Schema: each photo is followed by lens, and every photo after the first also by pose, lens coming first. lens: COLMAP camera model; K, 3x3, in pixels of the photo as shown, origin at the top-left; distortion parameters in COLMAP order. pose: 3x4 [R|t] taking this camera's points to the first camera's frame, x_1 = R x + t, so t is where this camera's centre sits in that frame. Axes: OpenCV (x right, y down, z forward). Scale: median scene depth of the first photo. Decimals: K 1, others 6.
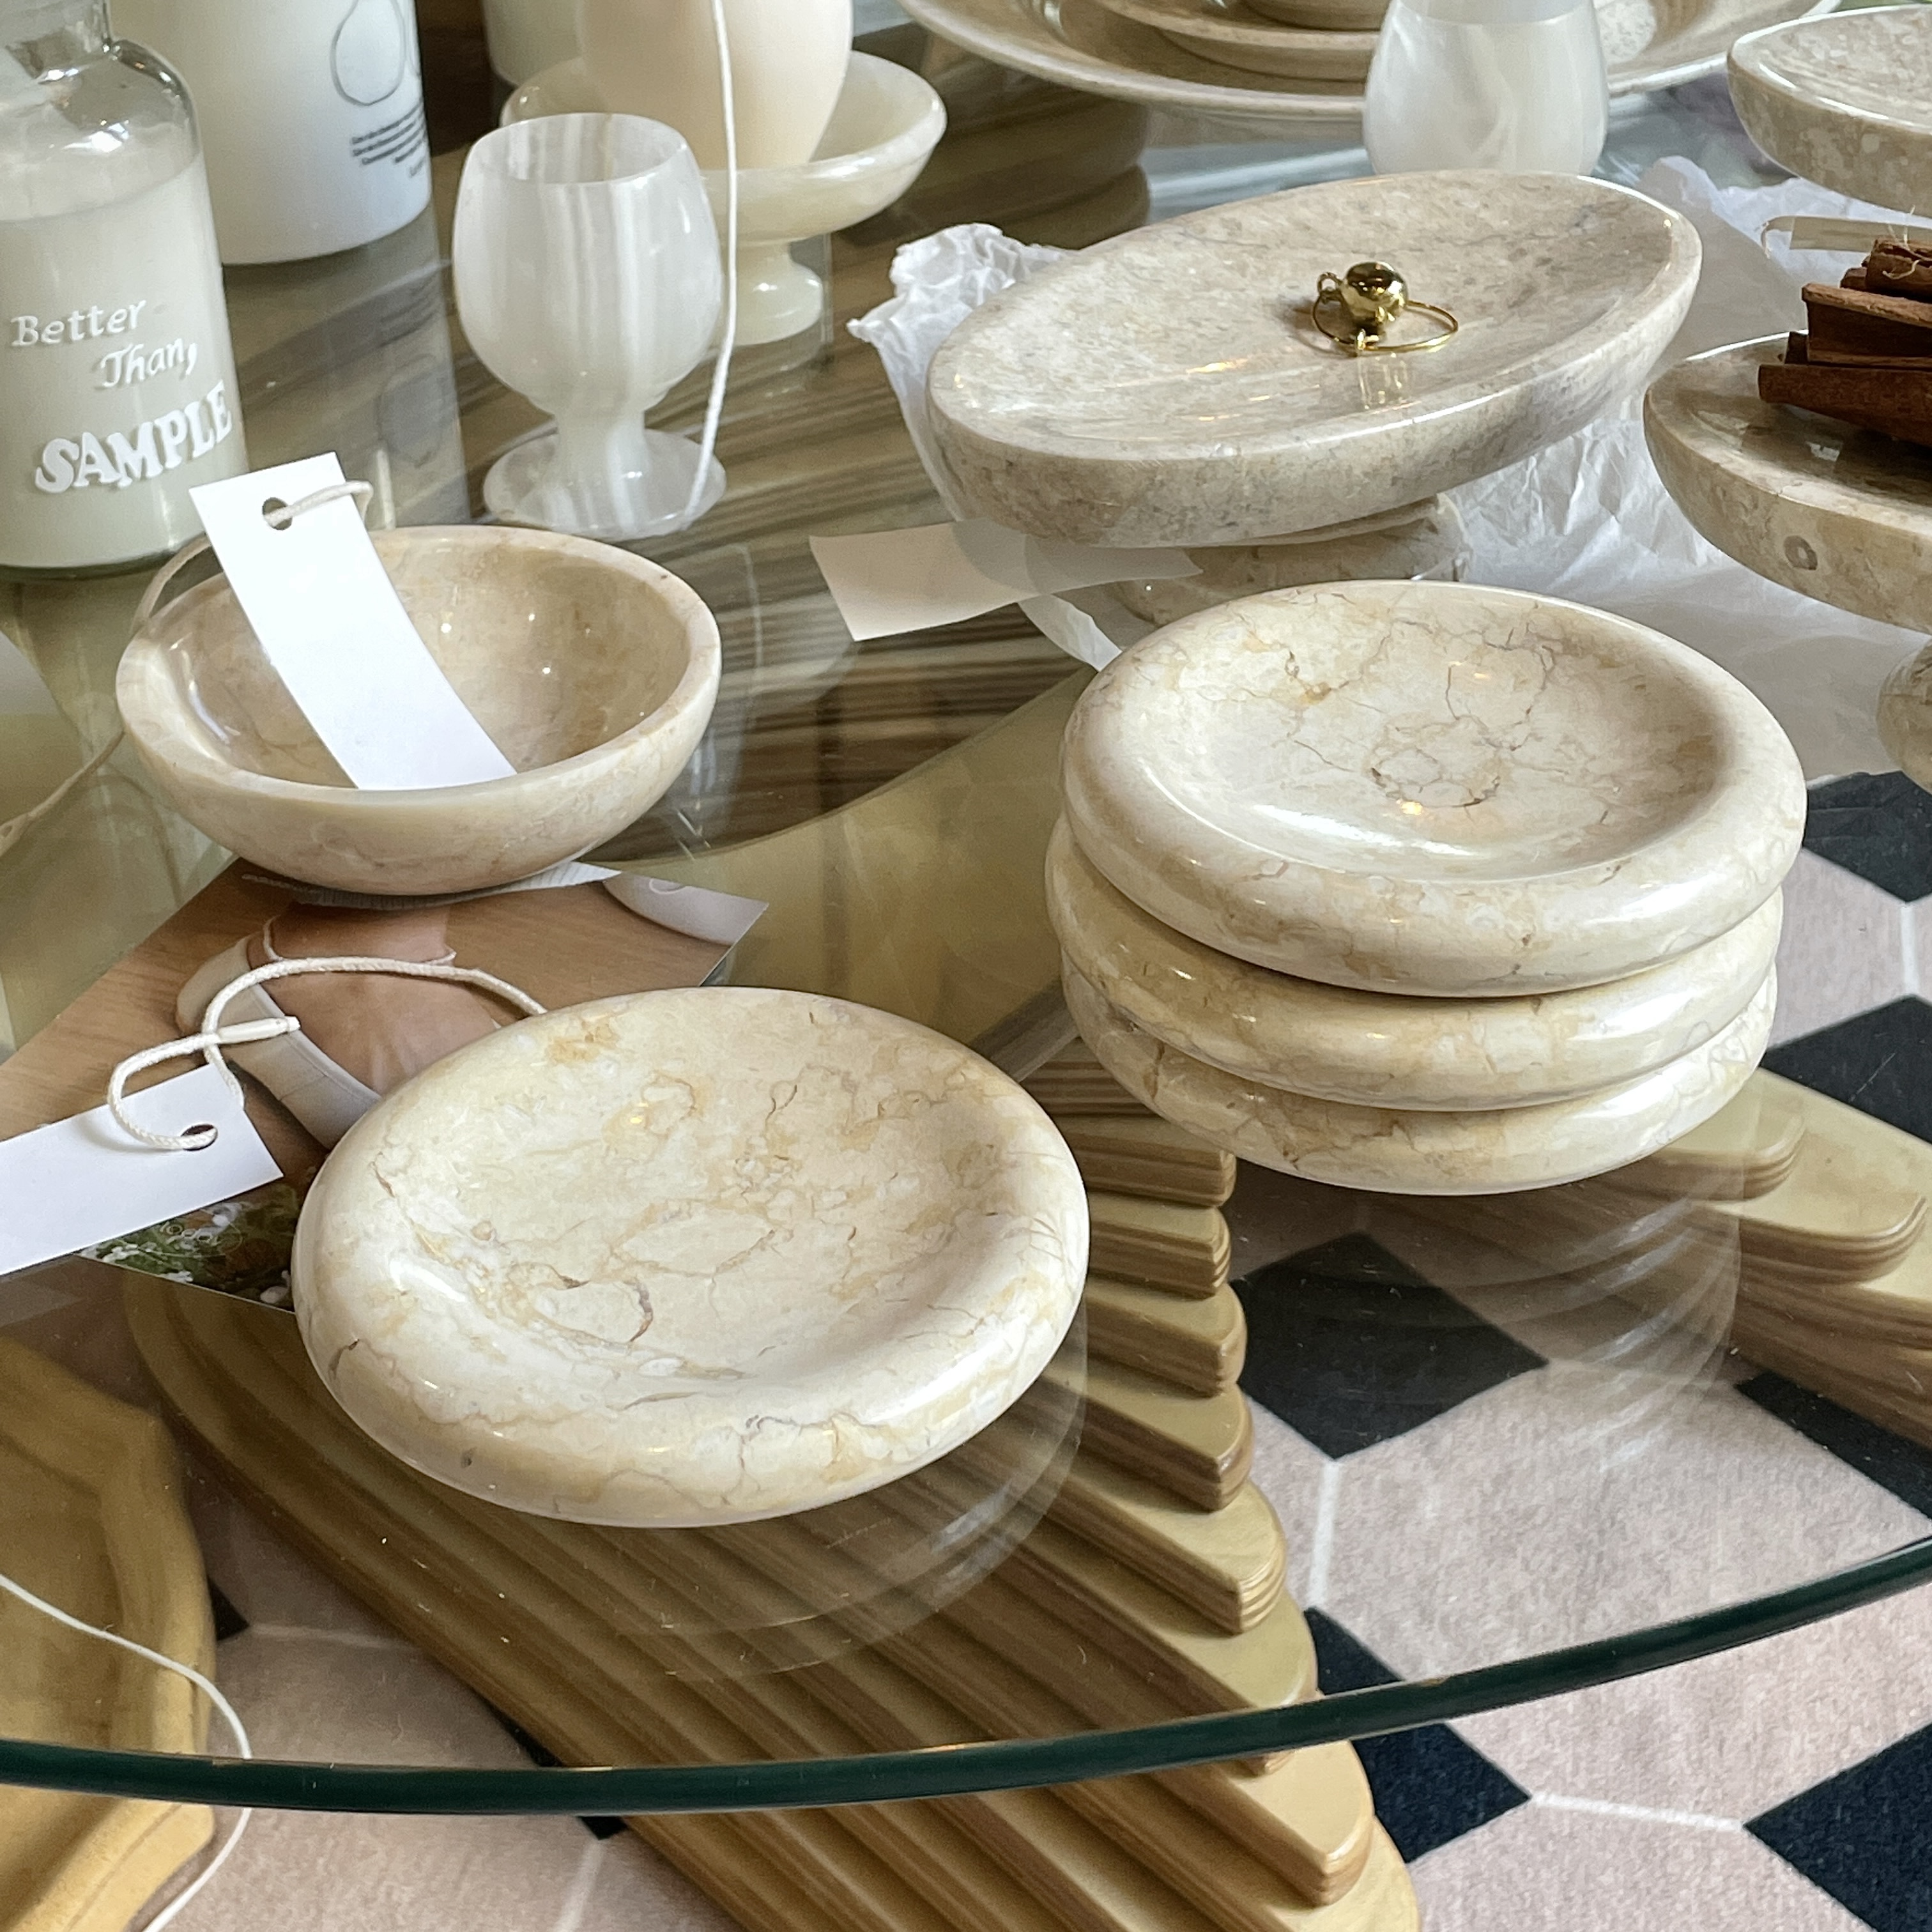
lens RADIAL K [[3293.1, 0, 917.8], [0, 3293.1, 892.6], [0, 0, 1]] dist [0.094216, 0.158184]
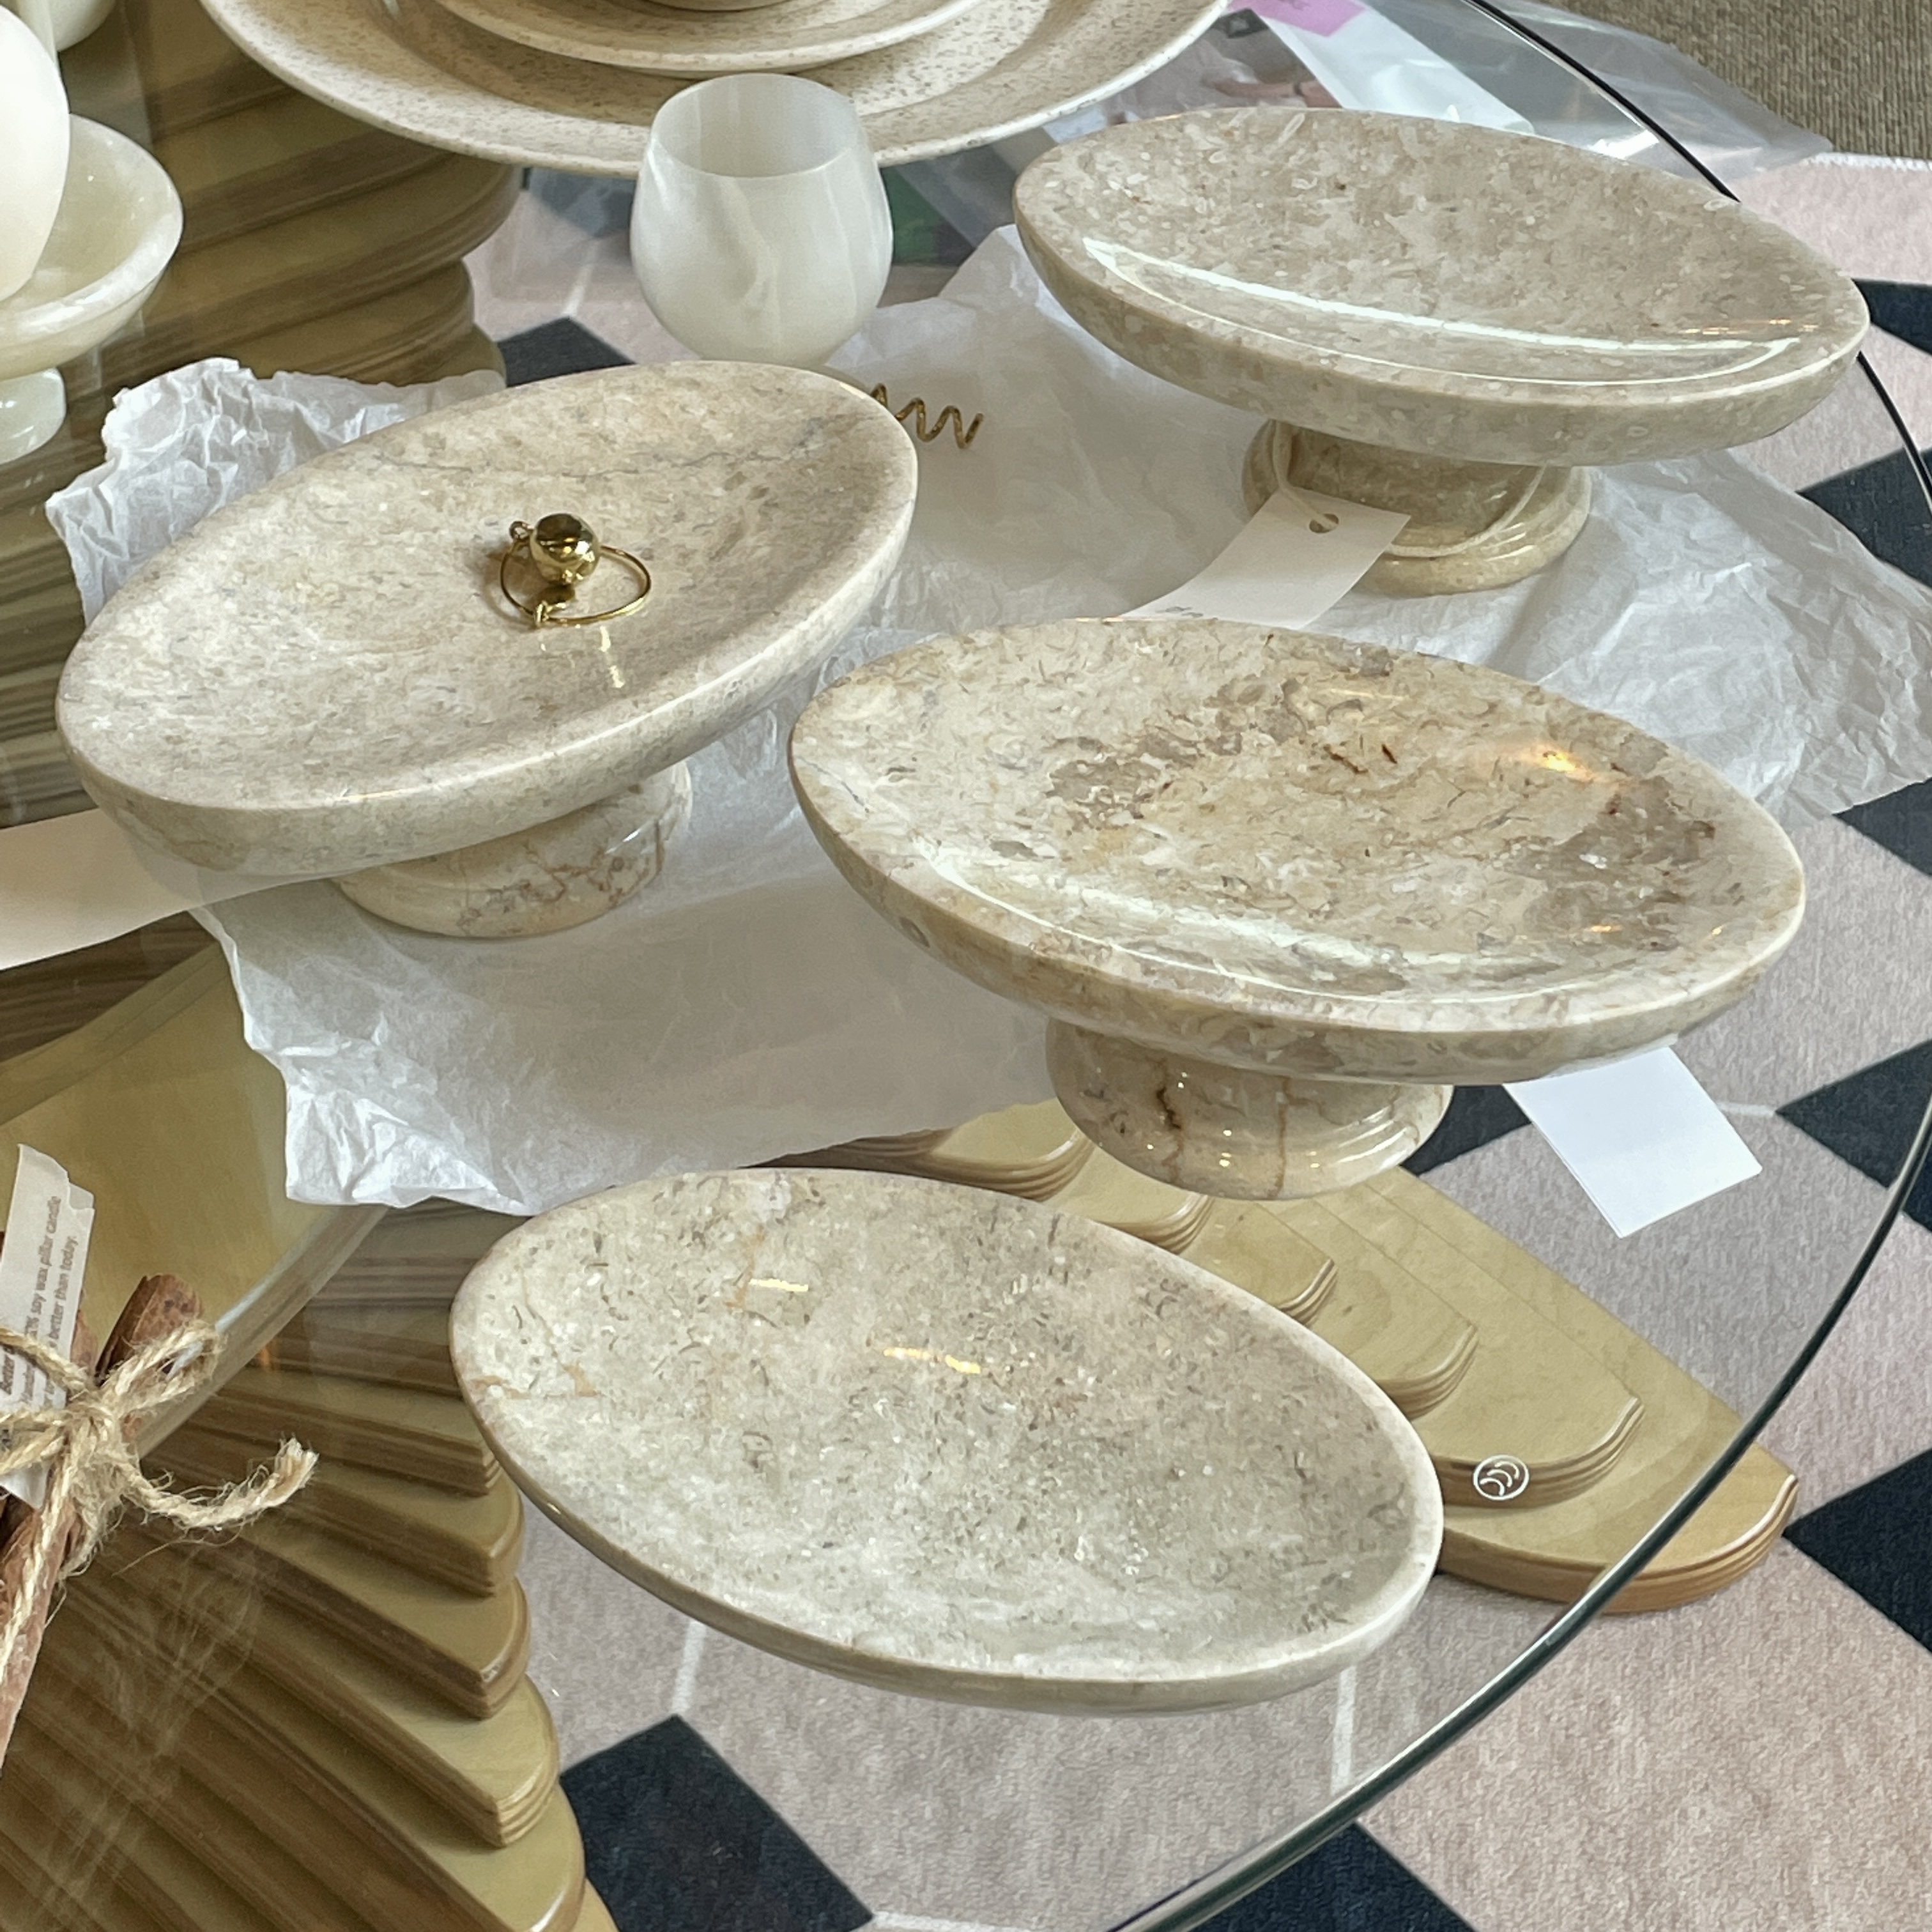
lens RADIAL K [[3958.5, 0, 923.2], [0, 3958.5, 959.7], [0, 0, 1]] dist [-0.097625, 2.704854]
pose [[0.998303, -0.011249, 0.057131, 0.171422], [0.002548, 0.988660, 0.150148, -0.230499], [-0.058173, -0.149747, 0.987011, -0.137210]]
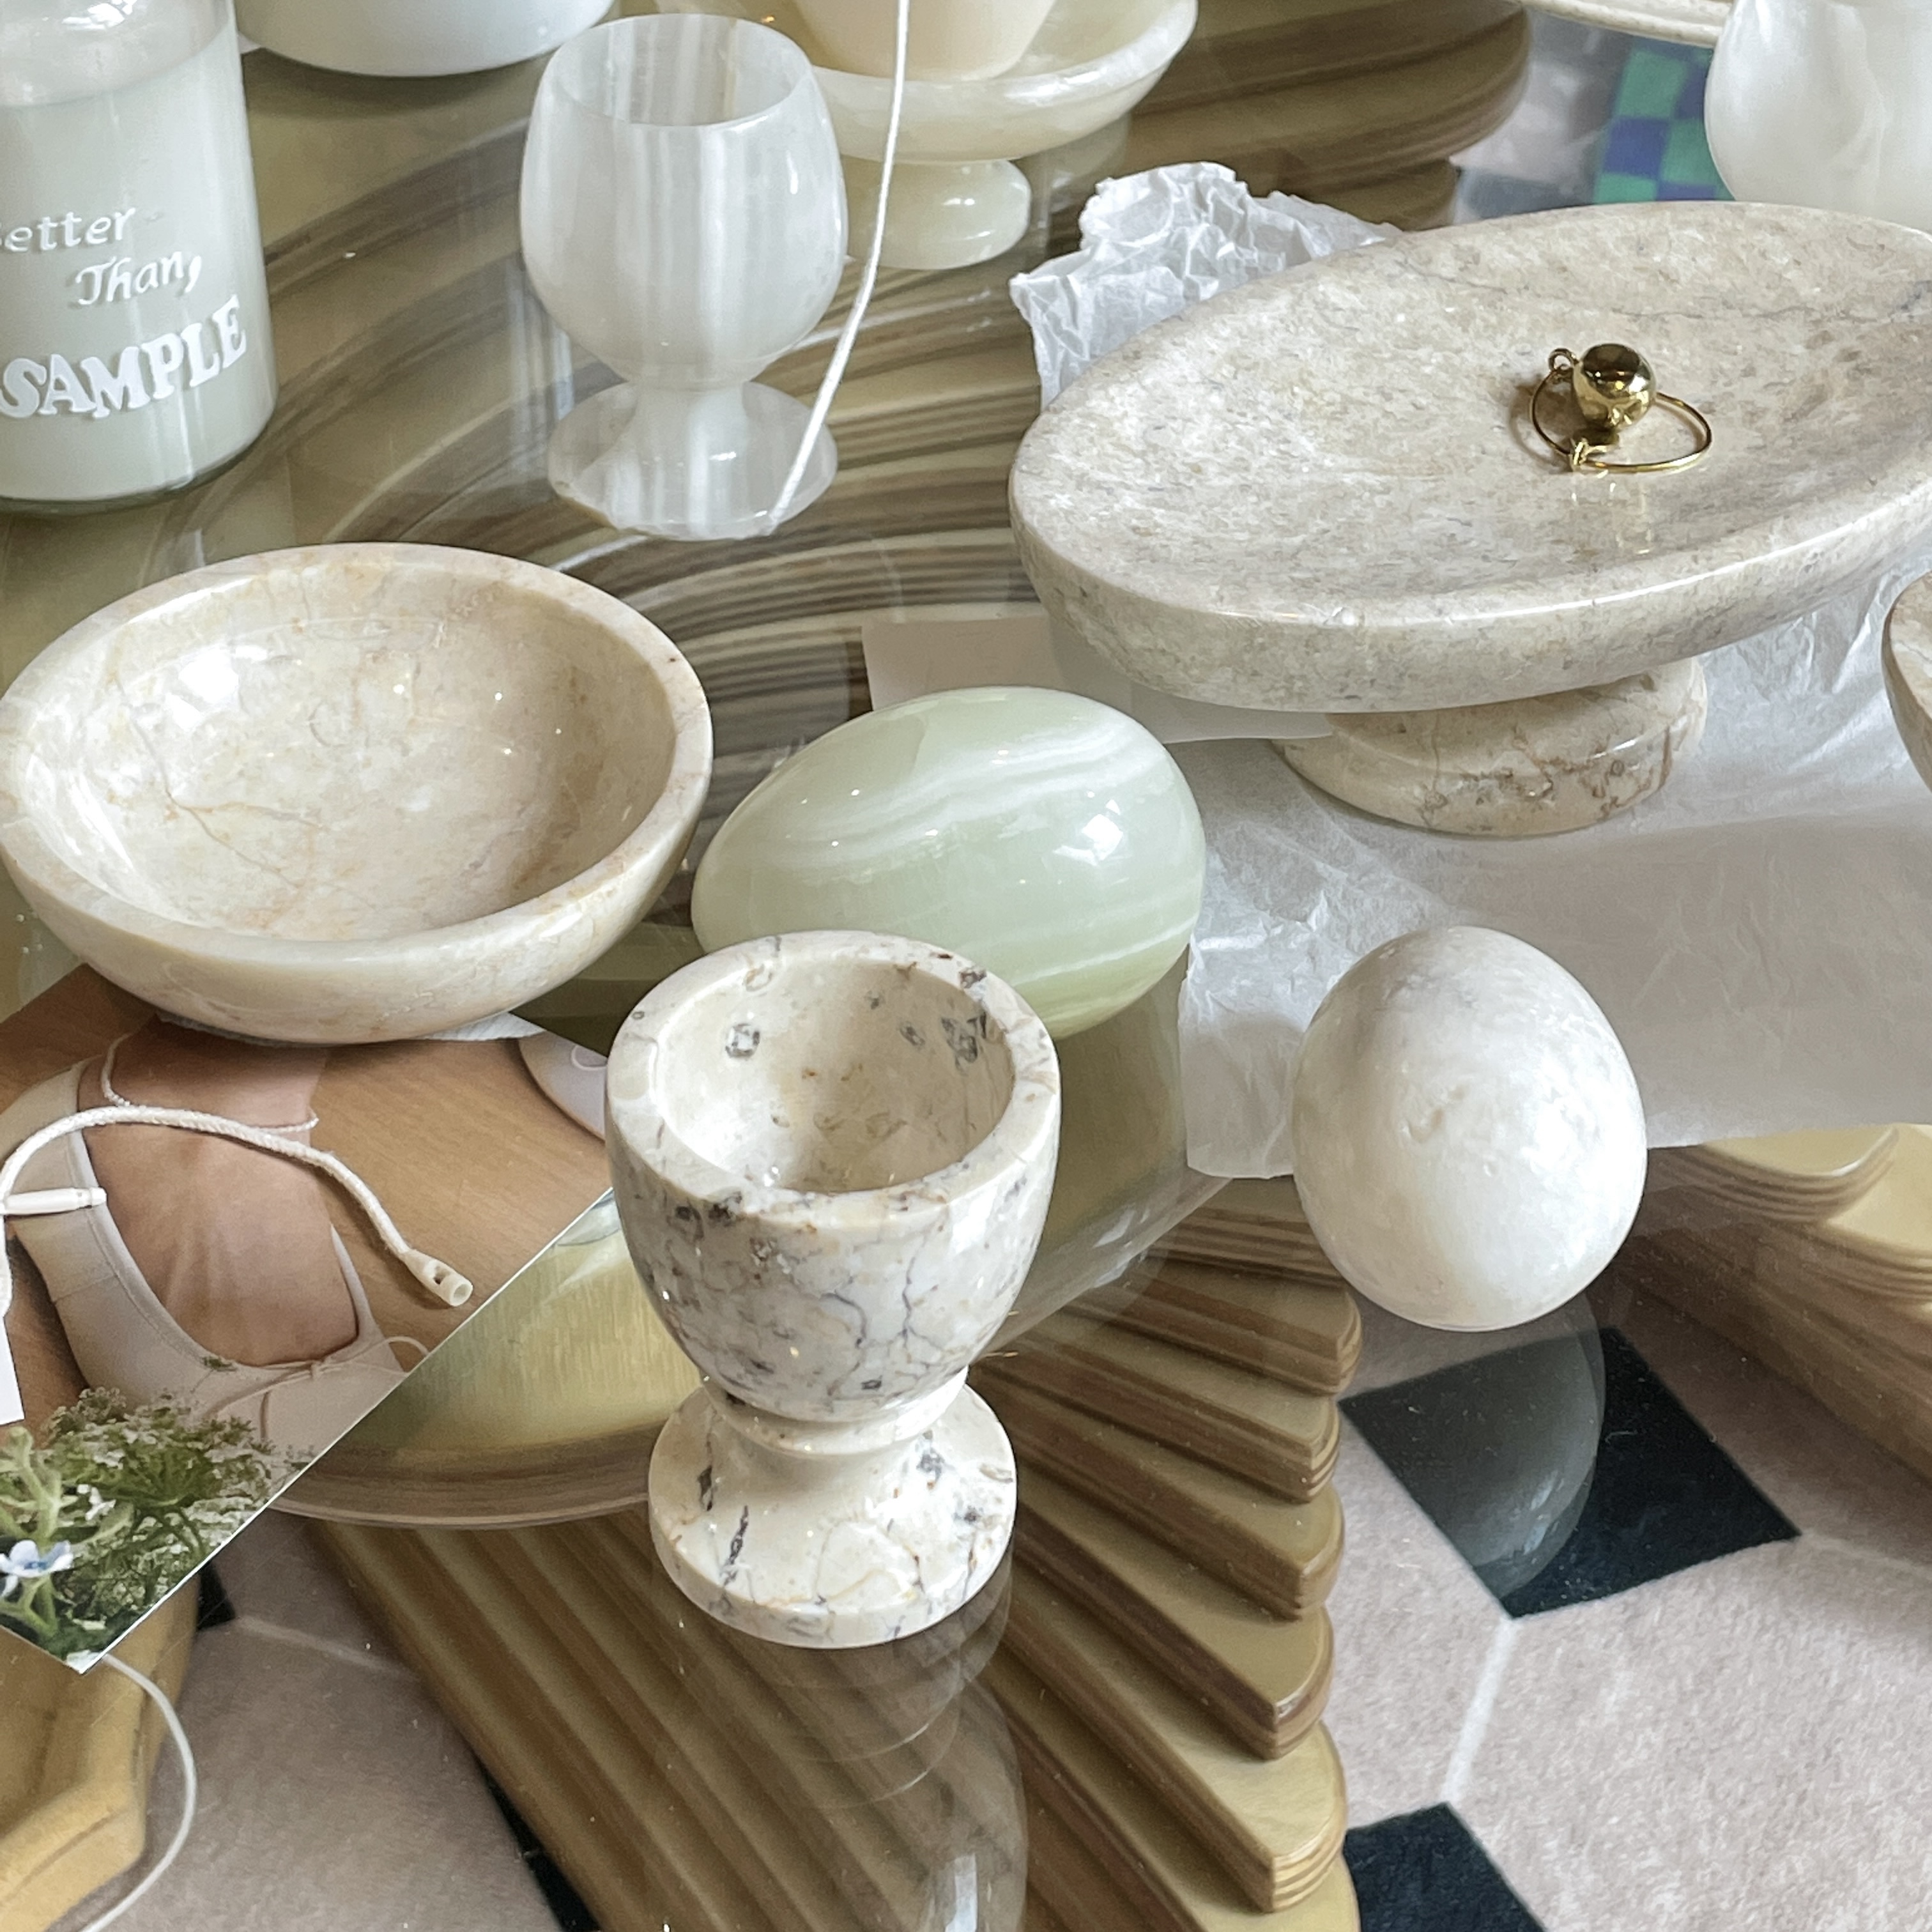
lens RADIAL K [[3805.3, 0, 984.5], [0, 3805.3, 914.5], [0, 0, 1]] dist [0.162368, -0.338446]
pose [[0.985342, 0.134821, -0.104522, 0.100597], [-0.122617, 0.985708, 0.115520, -0.141141], [0.118603, -0.101010, 0.987791, 0.058534]]
